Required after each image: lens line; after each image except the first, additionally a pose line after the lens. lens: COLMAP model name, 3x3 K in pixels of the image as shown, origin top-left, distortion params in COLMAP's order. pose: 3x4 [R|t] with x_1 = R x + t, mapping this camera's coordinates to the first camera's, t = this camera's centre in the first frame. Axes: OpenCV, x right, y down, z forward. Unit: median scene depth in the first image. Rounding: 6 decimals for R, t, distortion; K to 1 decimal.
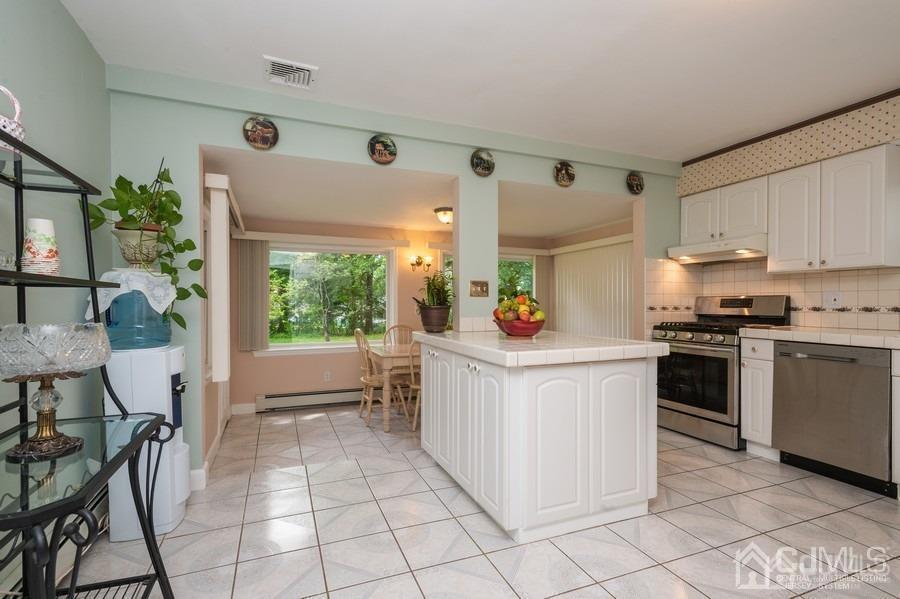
lens RADIAL K [[420.5, 0, 451.2], [0, 420.5, 303.6], [0, 0, 1]] dist [0.010183, -0.001770]
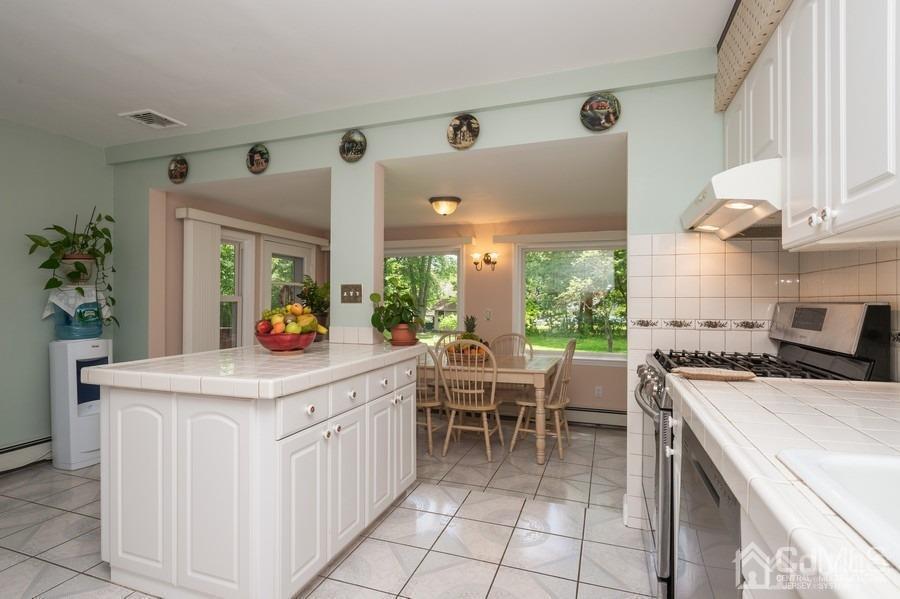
lens RADIAL K [[446.0, 0, 447.4], [0, 446.0, 300.2], [0, 0, 1]] dist [0.001266, 0.002105]
pose [[0.744633, 0.001171, -0.667473, 0.810069], [-0.005165, 0.999979, -0.004009, -0.018999], [0.667454, 0.006433, 0.744624, 0.450428]]
